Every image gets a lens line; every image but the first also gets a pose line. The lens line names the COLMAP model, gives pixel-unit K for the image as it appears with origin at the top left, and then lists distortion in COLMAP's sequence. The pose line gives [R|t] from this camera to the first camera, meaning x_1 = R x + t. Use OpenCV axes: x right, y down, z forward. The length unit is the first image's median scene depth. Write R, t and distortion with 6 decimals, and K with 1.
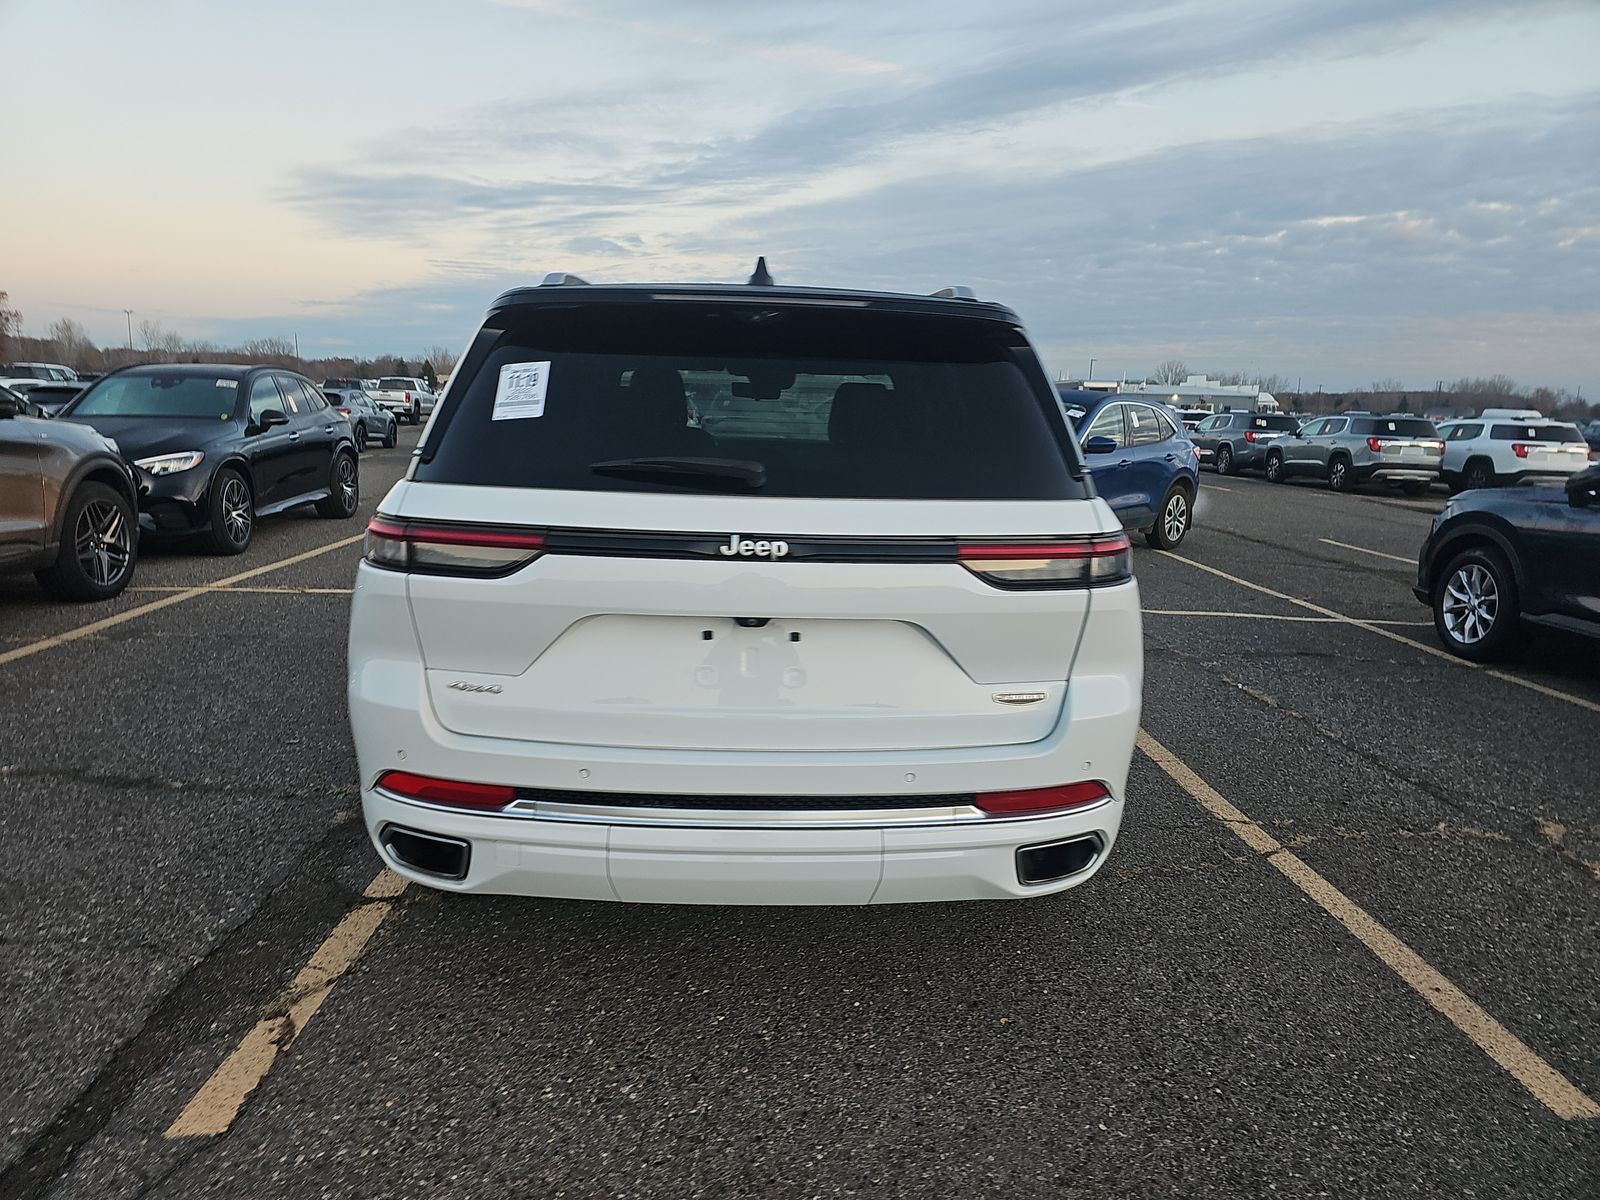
lens RADIAL K [[1062.7, 0, 787.3], [0, 1062.7, 608.6], [0, 0, 1]] dist [0.044096, -0.040191]
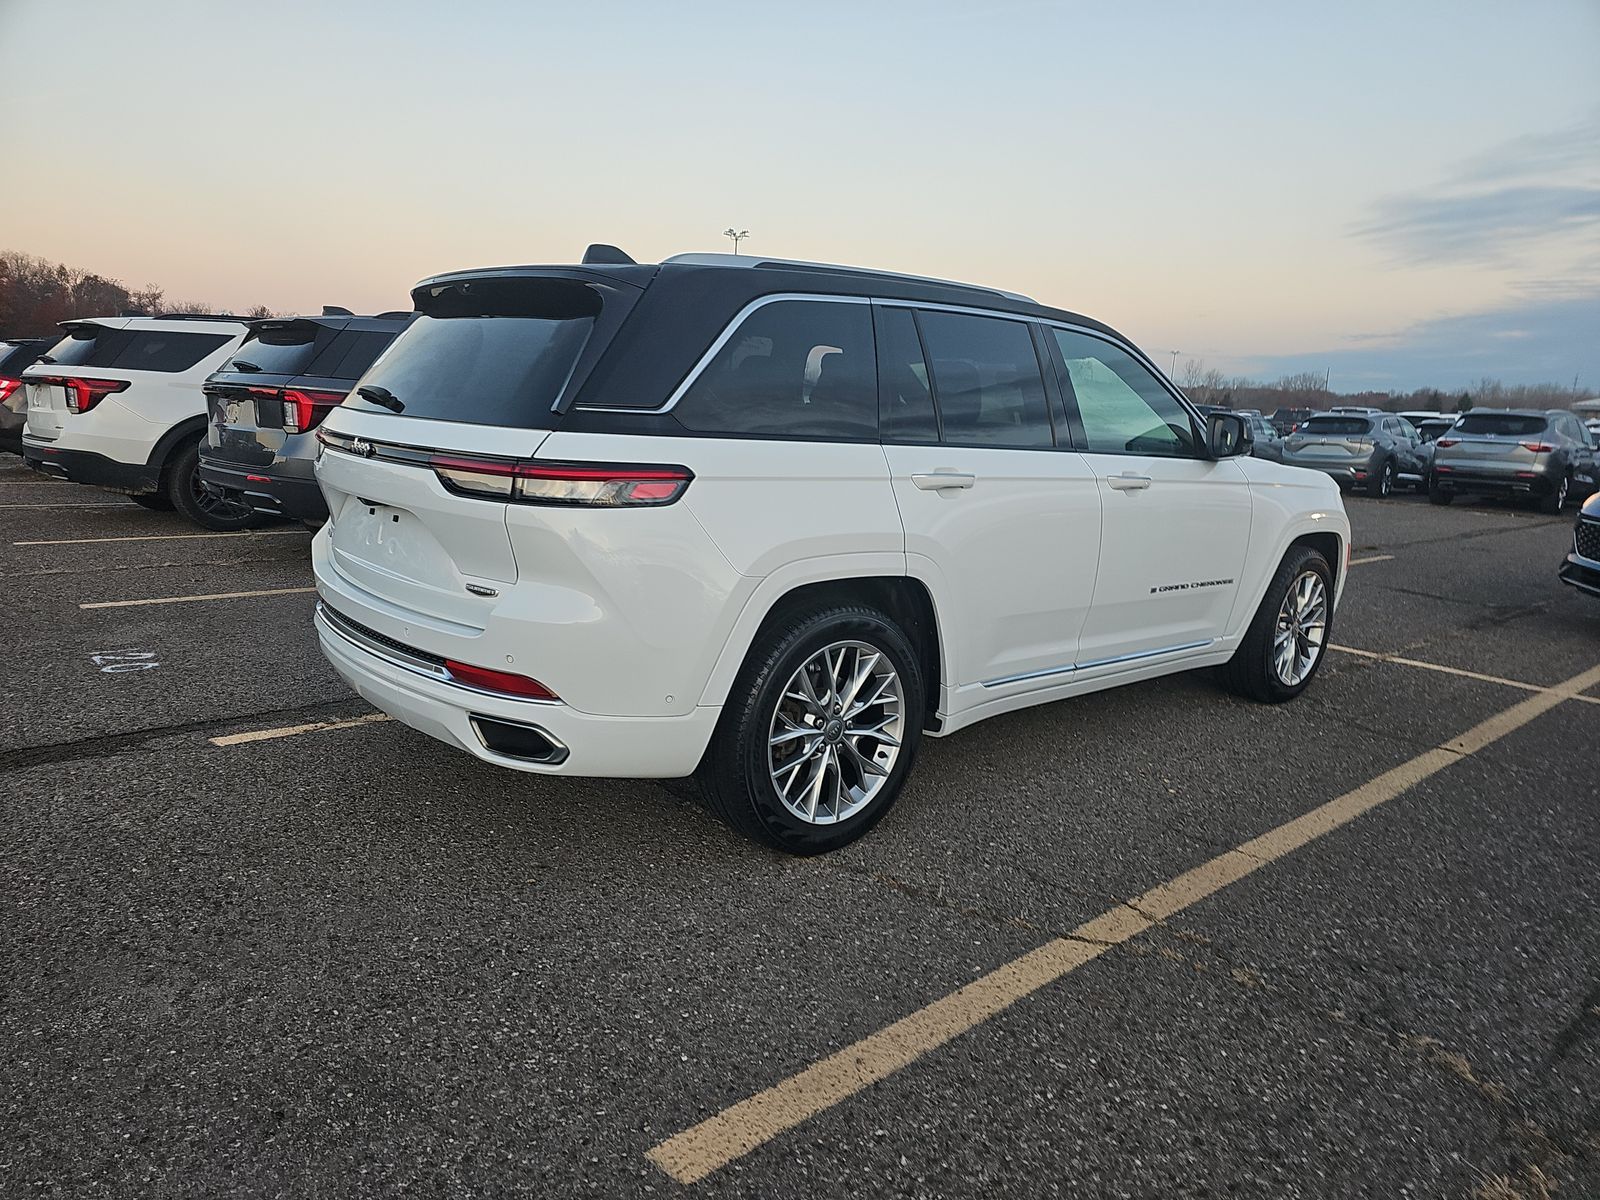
lens RADIAL K [[1062.7, 0, 787.3], [0, 1062.7, 608.6], [0, 0, 1]] dist [0.044096, -0.040191]
pose [[0.624355, 0.152686, -0.766073, 0.997055], [-0.177350, 0.982808, 0.051343, -0.012810], [0.760742, 0.103807, 0.640699, 0.353599]]
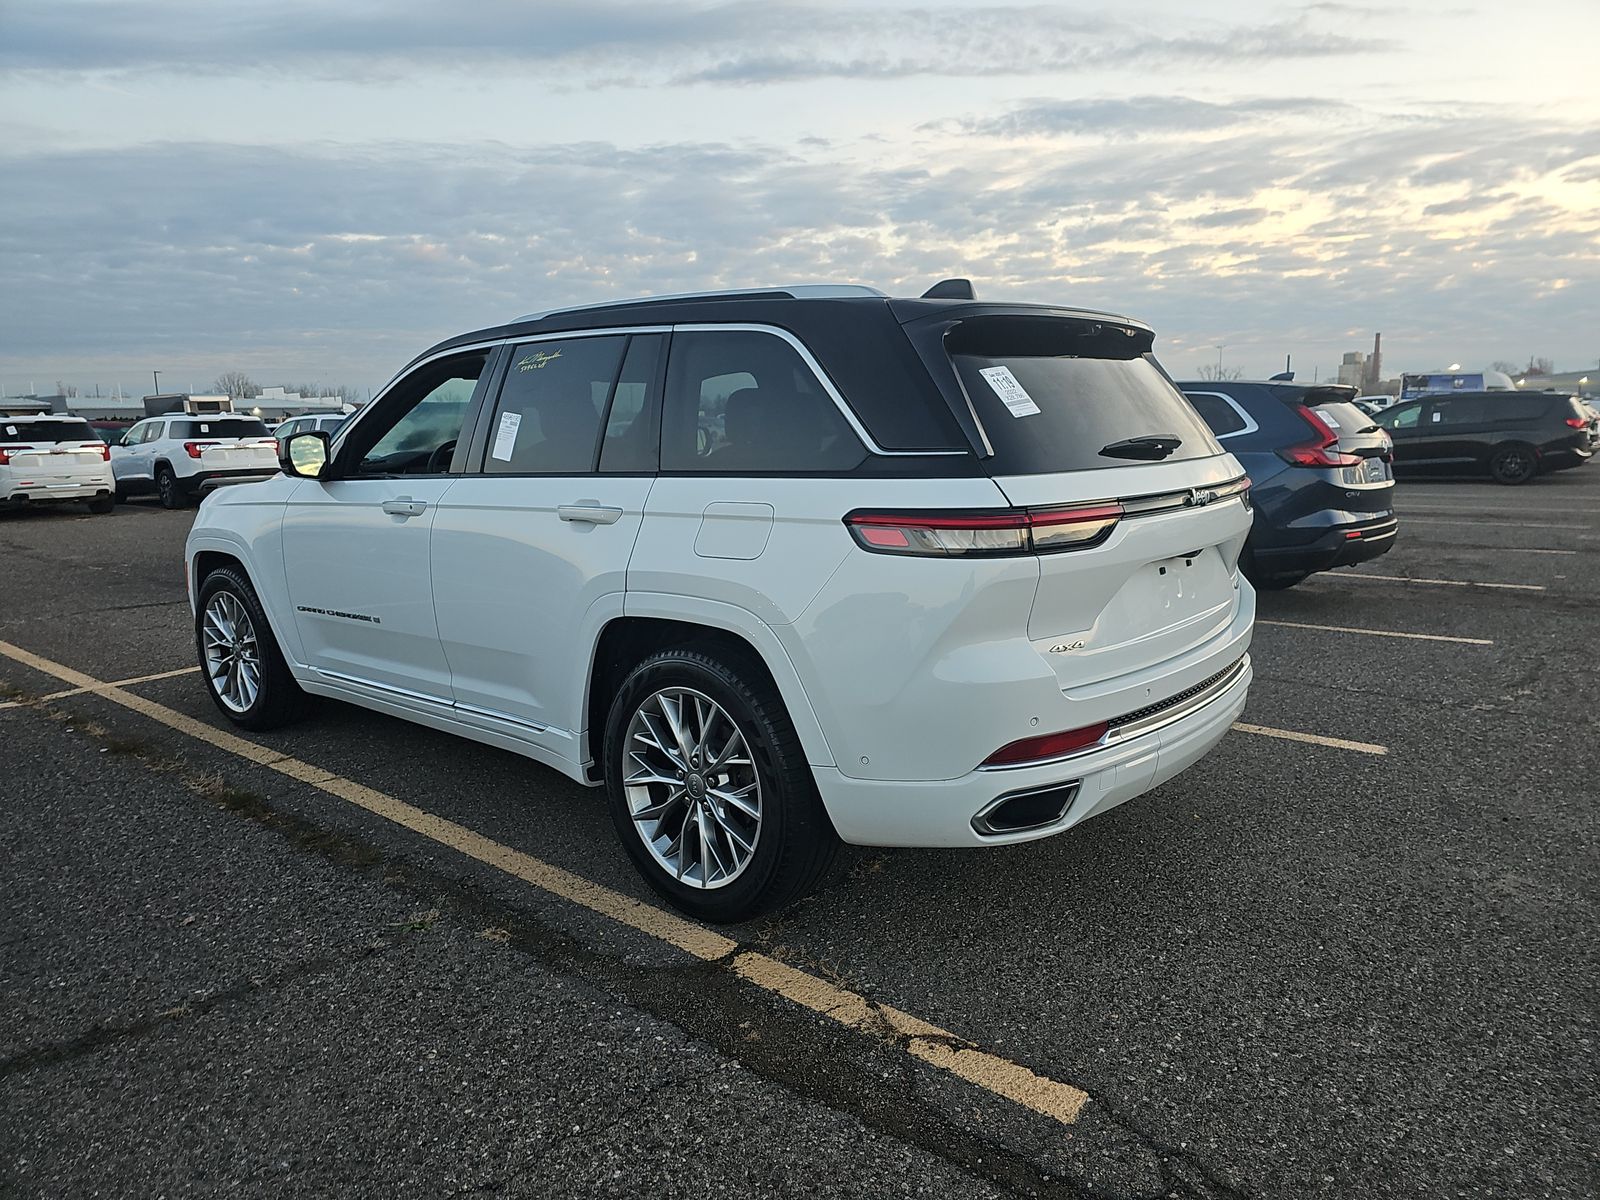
lens RADIAL K [[1061.9, 0, 827.7], [0, 1061.9, 593.2], [0, 0, 1]] dist [0.040916, -0.038619]
pose [[0.661496, -0.163066, 0.732005, -0.925766], [0.180428, 0.982009, 0.055710, -0.067224], [-0.727920, 0.095222, 0.679017, 0.285780]]
